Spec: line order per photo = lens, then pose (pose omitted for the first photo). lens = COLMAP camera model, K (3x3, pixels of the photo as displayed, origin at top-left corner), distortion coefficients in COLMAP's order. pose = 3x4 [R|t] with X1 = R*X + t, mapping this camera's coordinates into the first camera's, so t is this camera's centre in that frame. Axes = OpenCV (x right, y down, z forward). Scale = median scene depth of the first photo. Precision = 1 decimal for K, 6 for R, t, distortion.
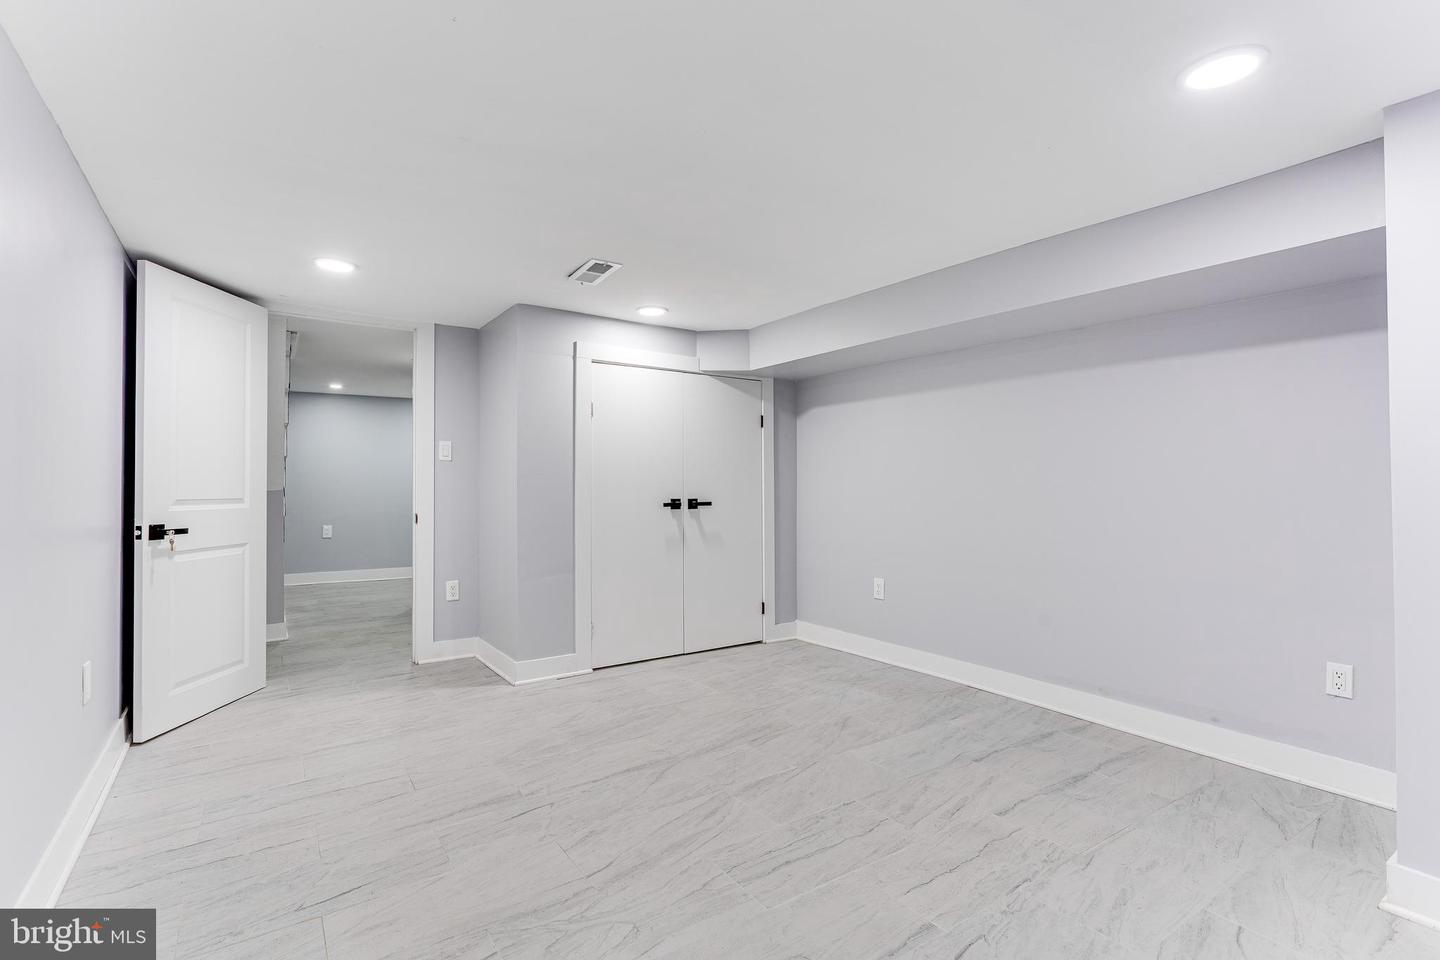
lens RADIAL K [[685.7, 0, 717.0], [0, 685.7, 480.7], [0, 0, 1]] dist [0.017767, 0.001130]
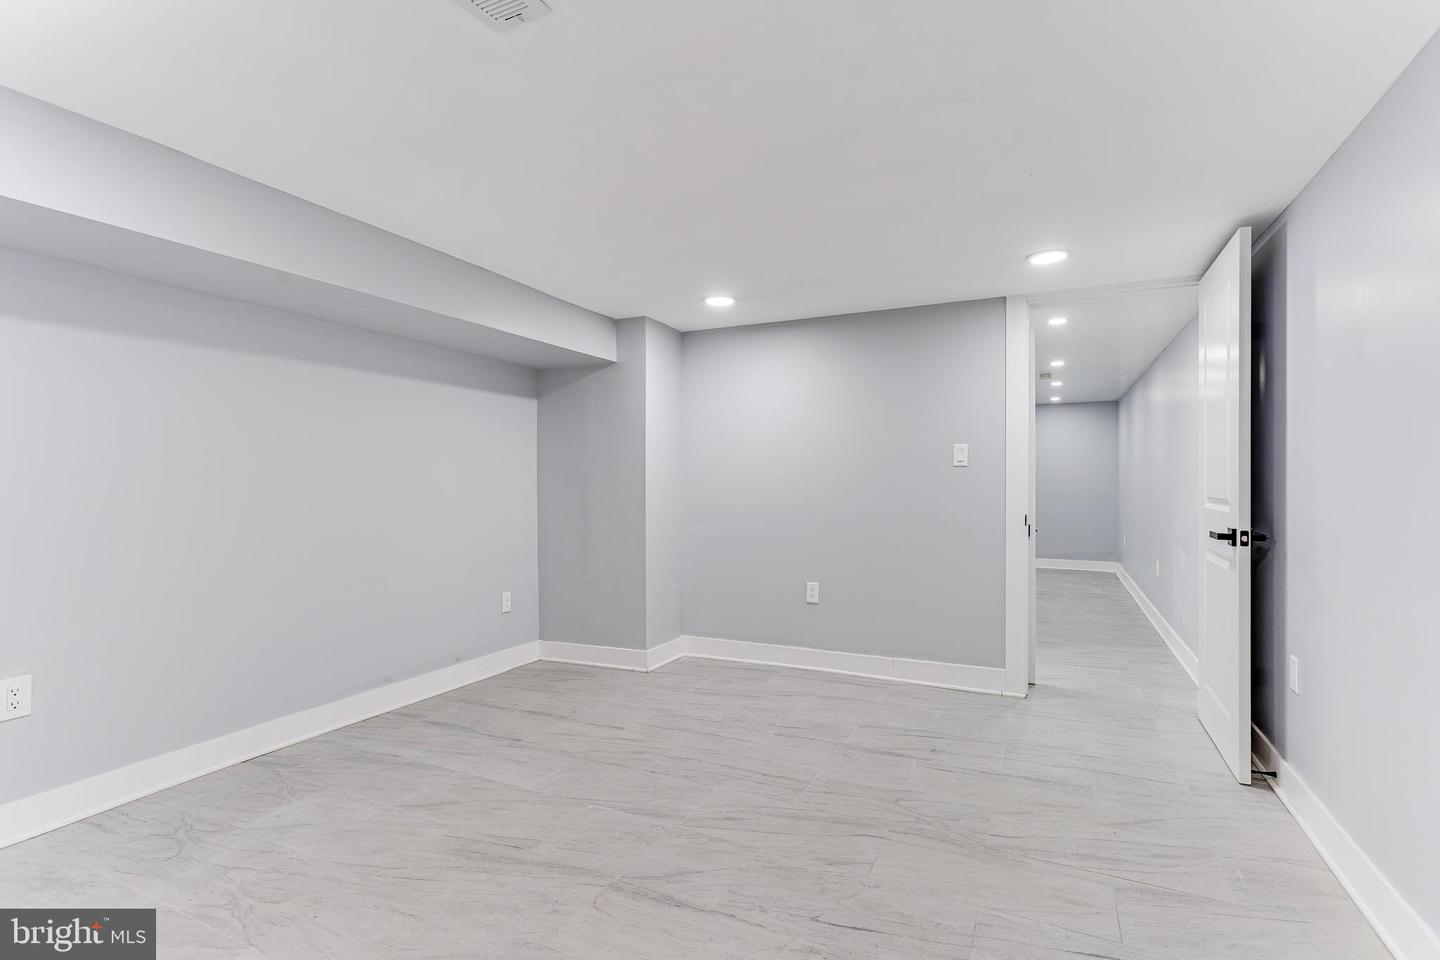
lens RADIAL K [[685.7, 0, 720.2], [0, 685.7, 482.1], [0, 0, 1]] dist [0.017767, 0.001130]
pose [[-0.509298, 0.002301, 0.860587, -0.716870], [-0.006234, 0.999960, -0.006364, 0.001863], [-0.860567, -0.008606, -0.509264, 1.268757]]
